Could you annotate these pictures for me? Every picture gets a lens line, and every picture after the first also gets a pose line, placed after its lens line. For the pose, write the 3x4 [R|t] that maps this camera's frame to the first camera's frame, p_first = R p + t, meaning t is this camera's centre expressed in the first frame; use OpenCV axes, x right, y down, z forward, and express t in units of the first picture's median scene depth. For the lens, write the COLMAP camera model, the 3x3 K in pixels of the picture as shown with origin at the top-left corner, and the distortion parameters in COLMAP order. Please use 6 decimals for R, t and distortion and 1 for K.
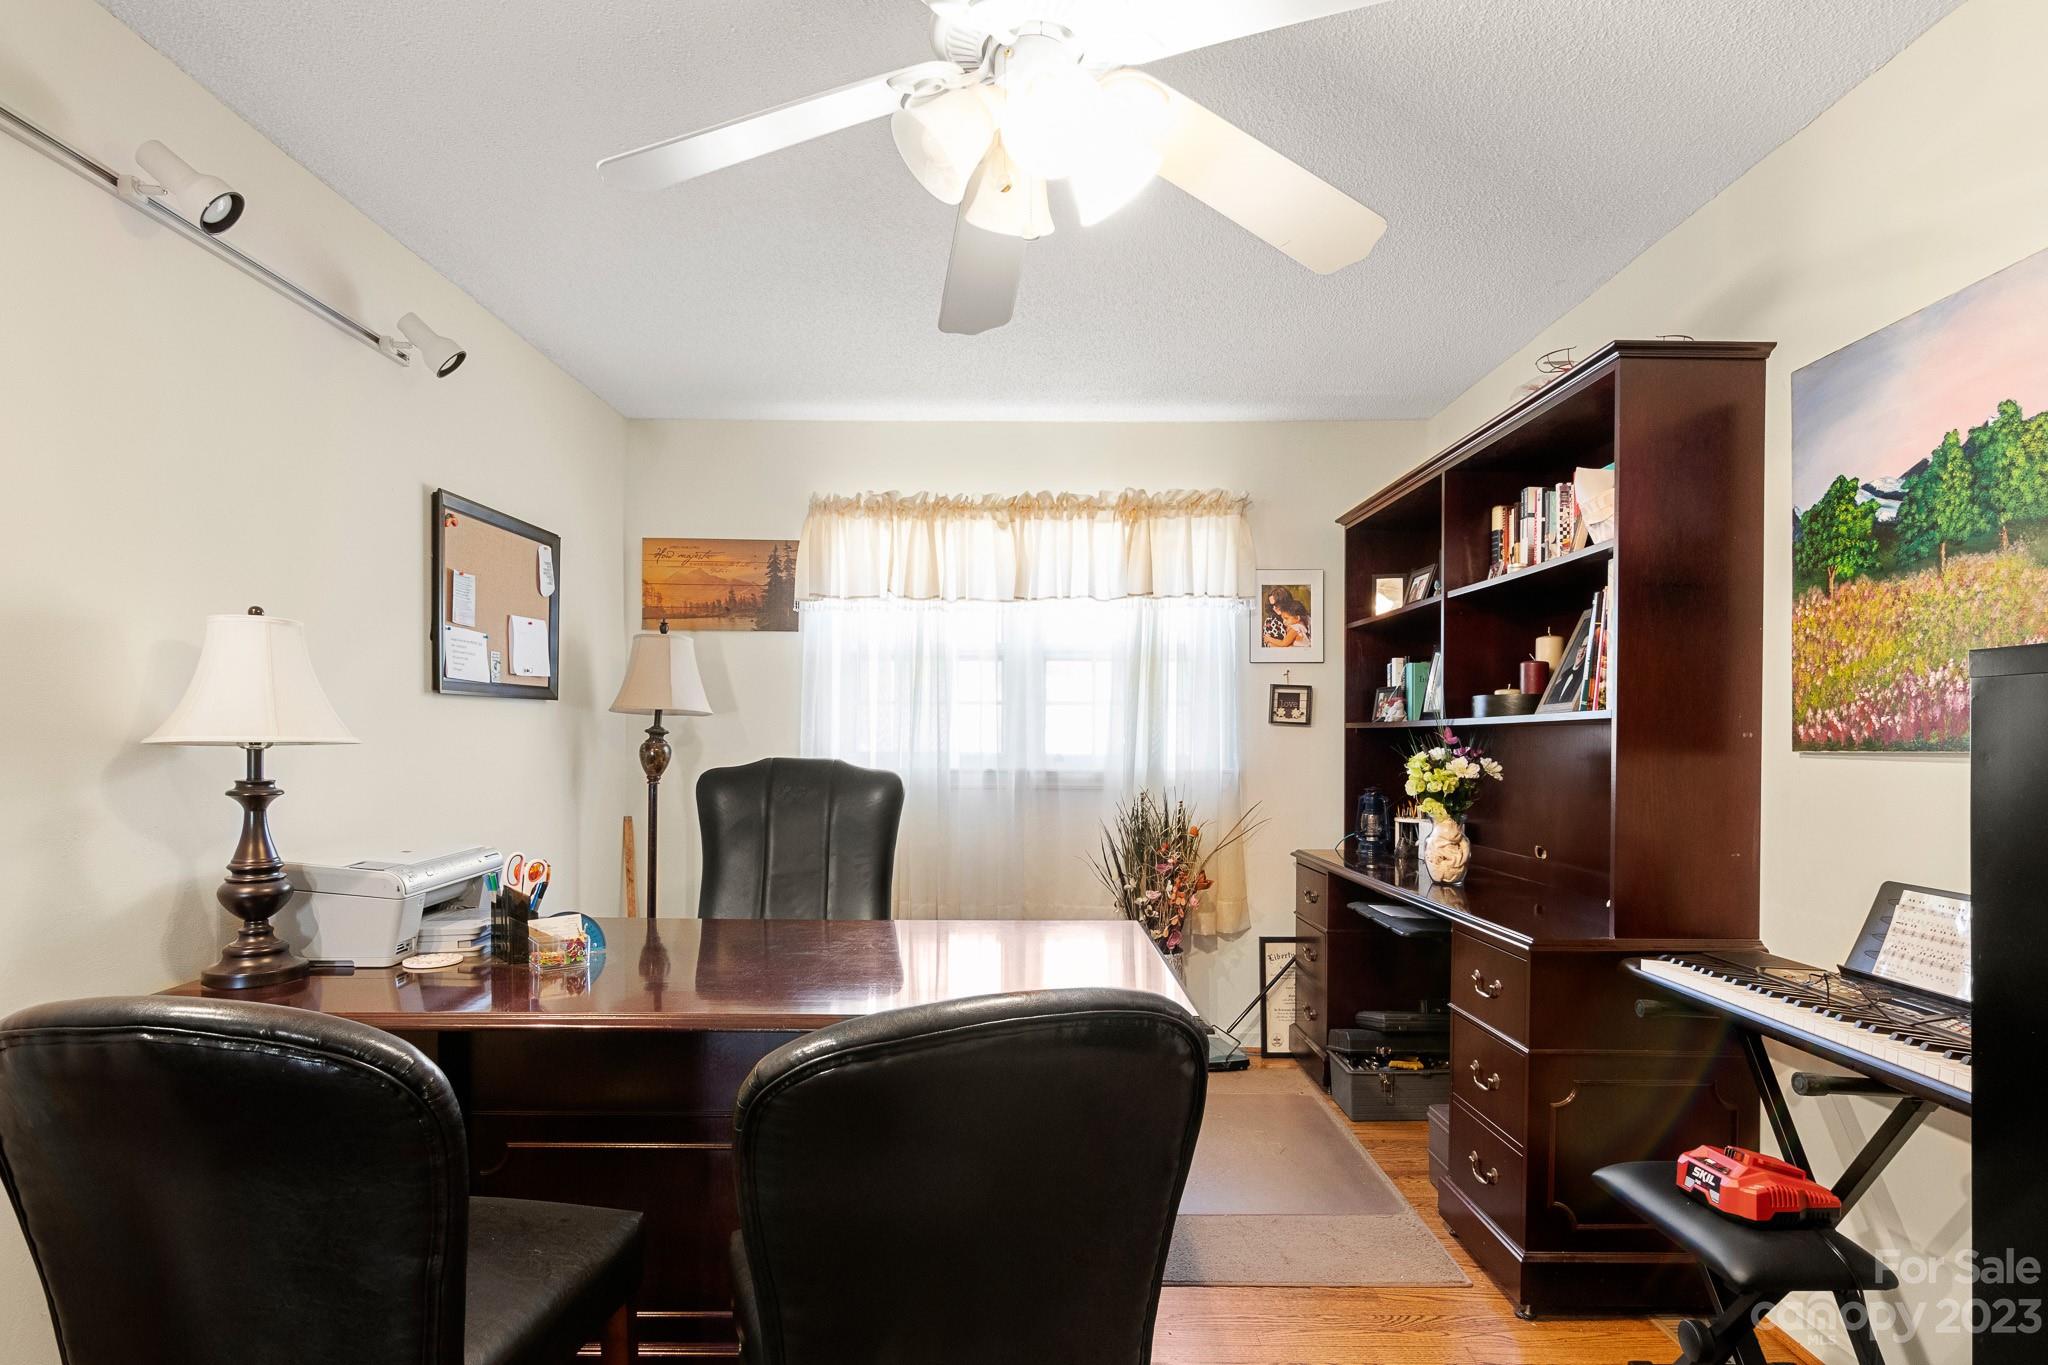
lens RADIAL K [[1083.5, 0, 1025.8], [0, 1083.5, 720.5], [0, 0, 1]] dist [-0.001778, -0.001204]
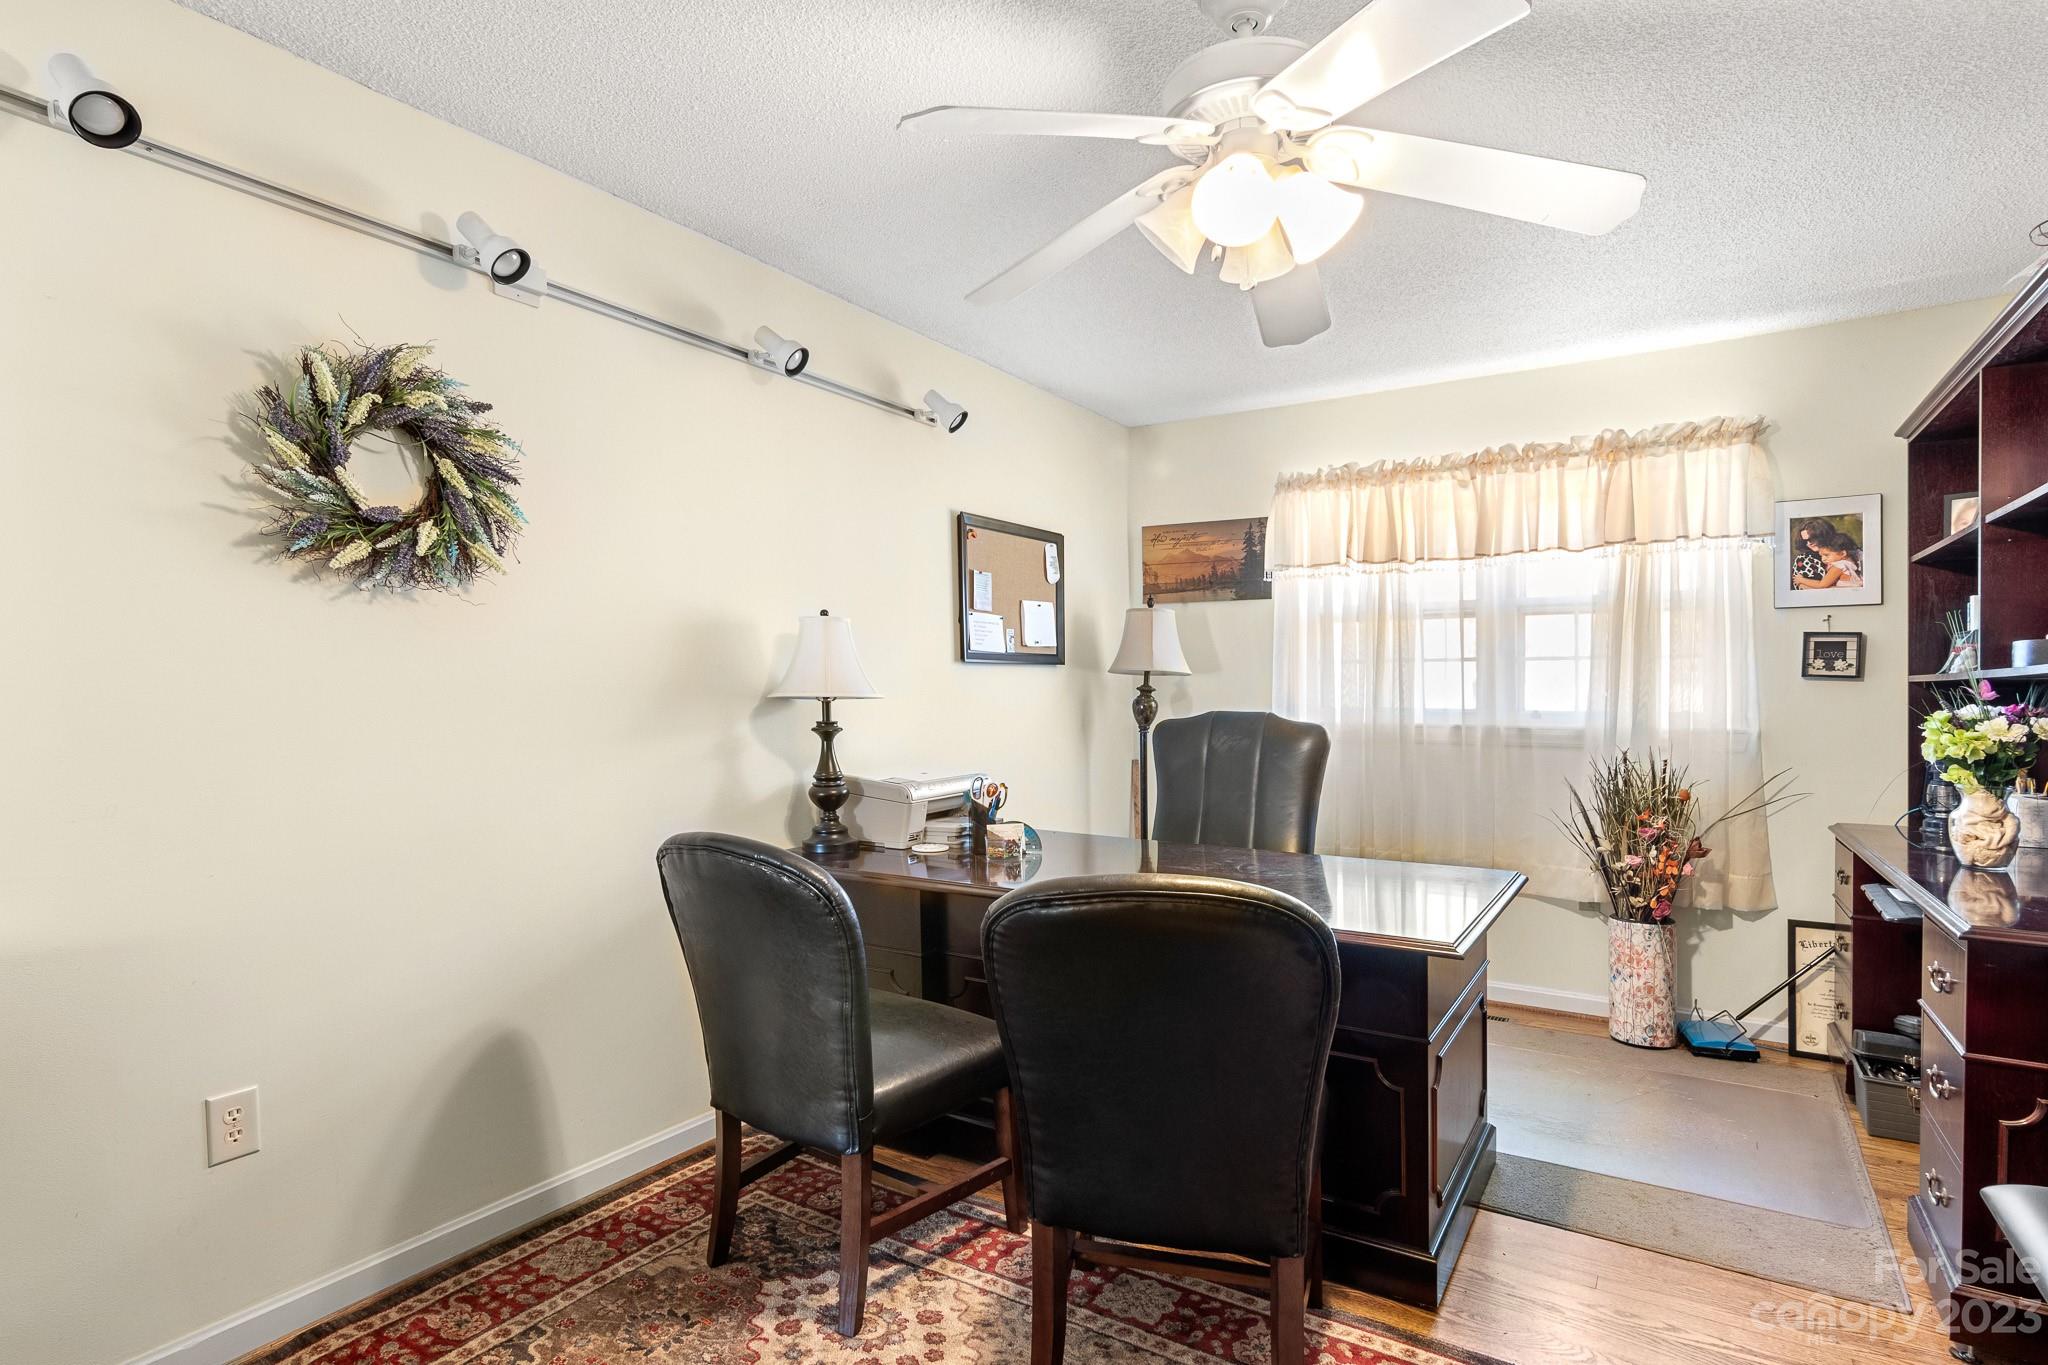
lens RADIAL K [[1083.5, 0, 1025.8], [0, 1083.5, 720.5], [0, 0, 1]] dist [-0.001778, -0.001204]
pose [[0.840466, 0.011700, -0.541738, 0.187489], [0.009525, 0.999293, 0.036359, -0.000027], [0.541780, -0.035718, 0.839761, -0.077928]]
